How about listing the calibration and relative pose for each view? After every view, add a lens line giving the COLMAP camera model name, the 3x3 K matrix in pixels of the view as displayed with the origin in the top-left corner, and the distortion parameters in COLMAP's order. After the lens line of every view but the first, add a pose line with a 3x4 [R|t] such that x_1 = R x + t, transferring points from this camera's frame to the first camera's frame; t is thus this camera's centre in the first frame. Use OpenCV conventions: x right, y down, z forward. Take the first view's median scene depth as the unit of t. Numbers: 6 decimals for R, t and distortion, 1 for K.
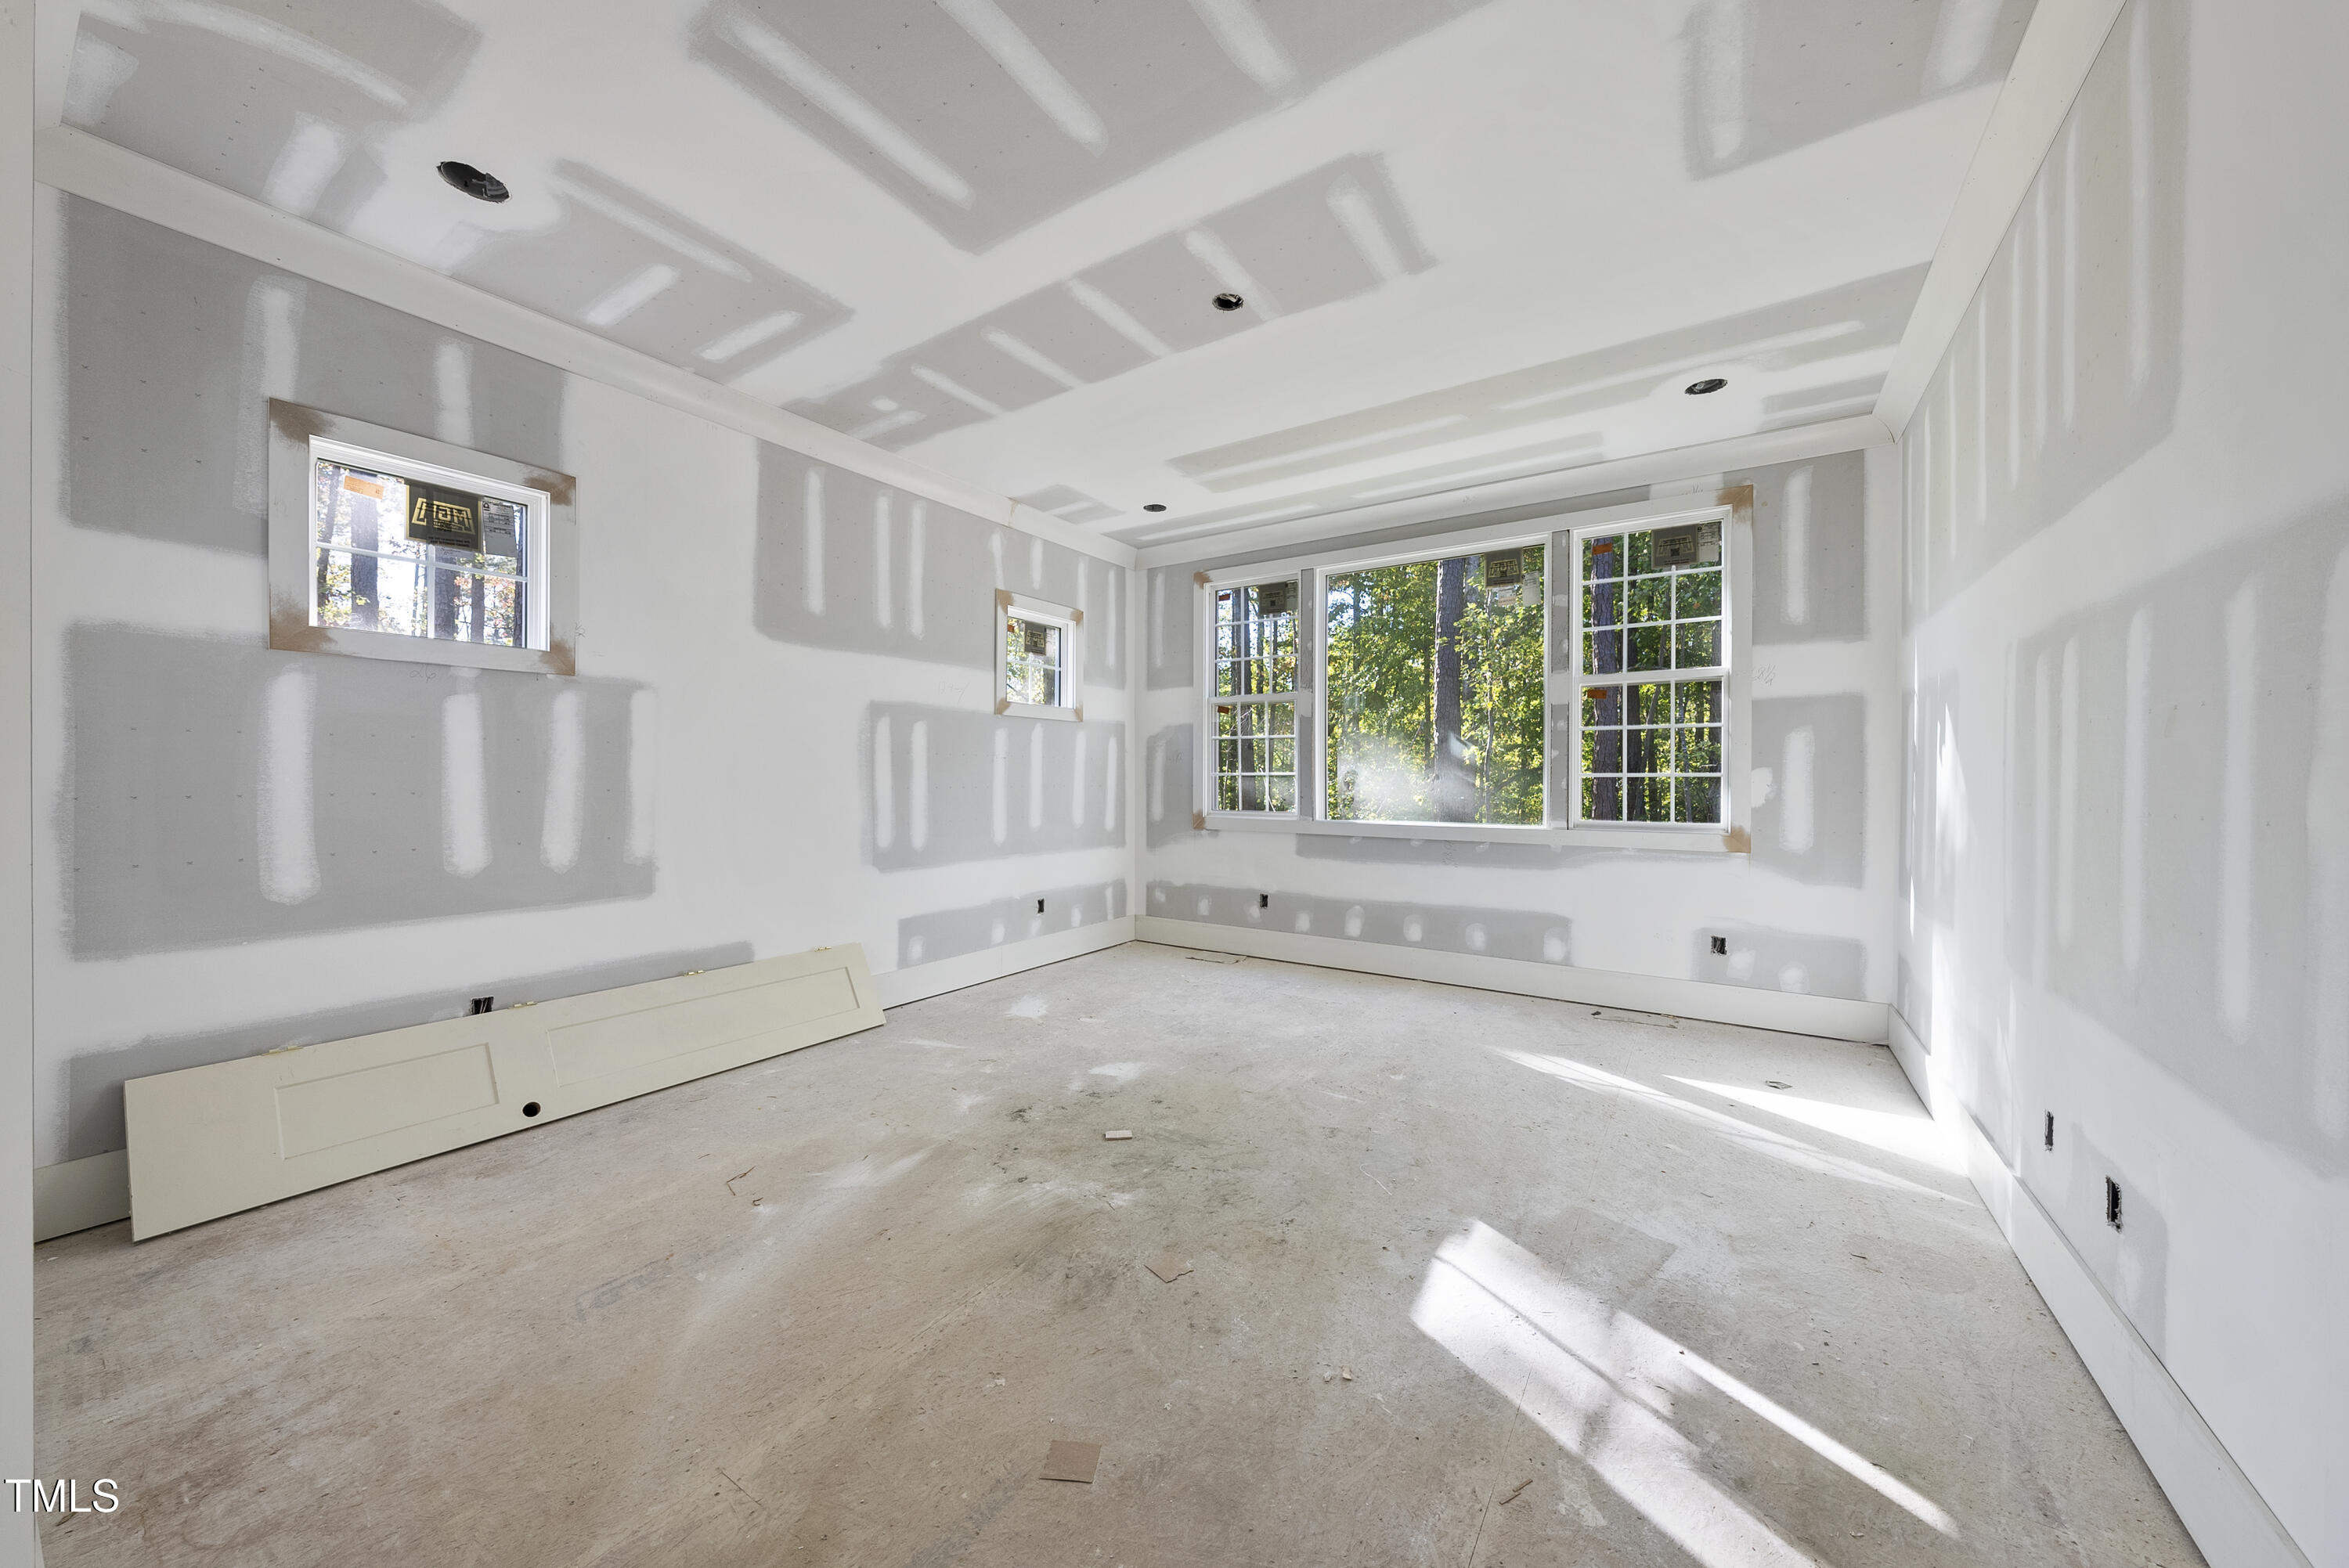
lens RADIAL K [[837.7, 0, 1181.5], [0, 837.7, 780.4], [0, 0, 1]] dist [-0.004685, 0.000468]
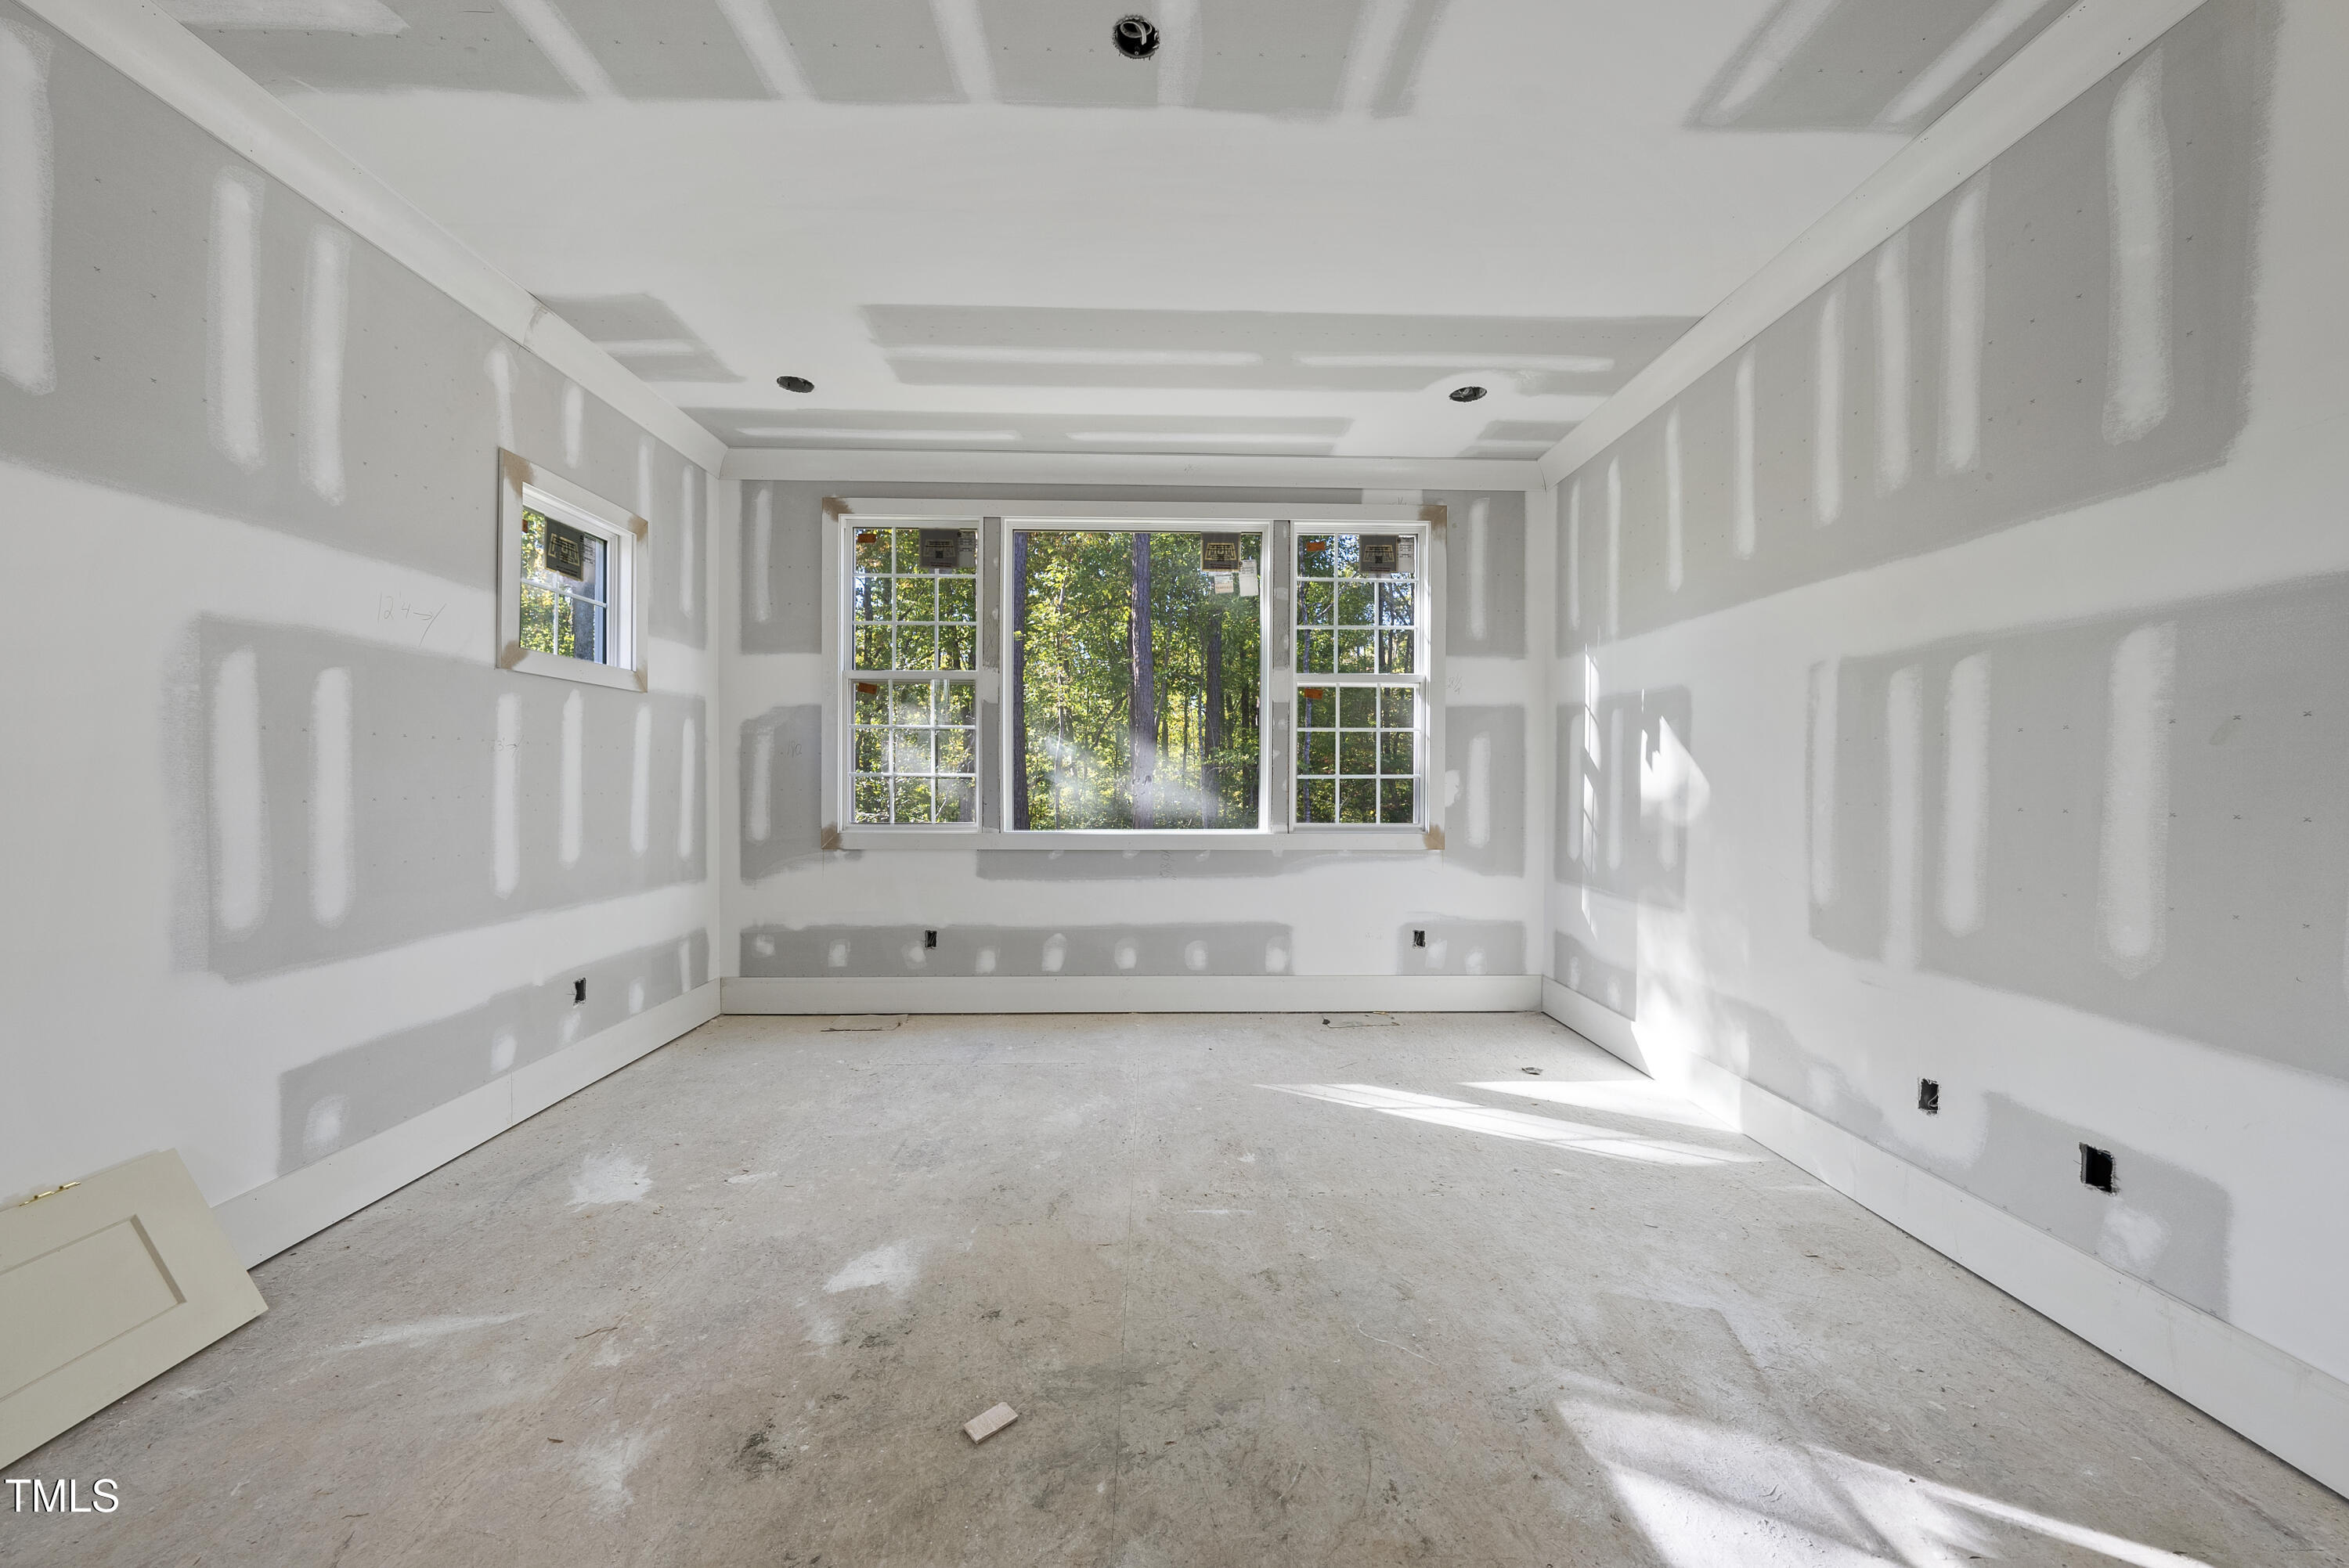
lens RADIAL K [[837.7, 0, 1221.6], [0, 837.7, 781.5], [0, 0, 1]] dist [-0.004685, 0.000468]
pose [[0.814330, -0.002008, 0.580398, -0.171524], [0.001417, 0.999998, 0.001472, -0.002585], [-0.580400, -0.000377, 0.814332, 0.288053]]
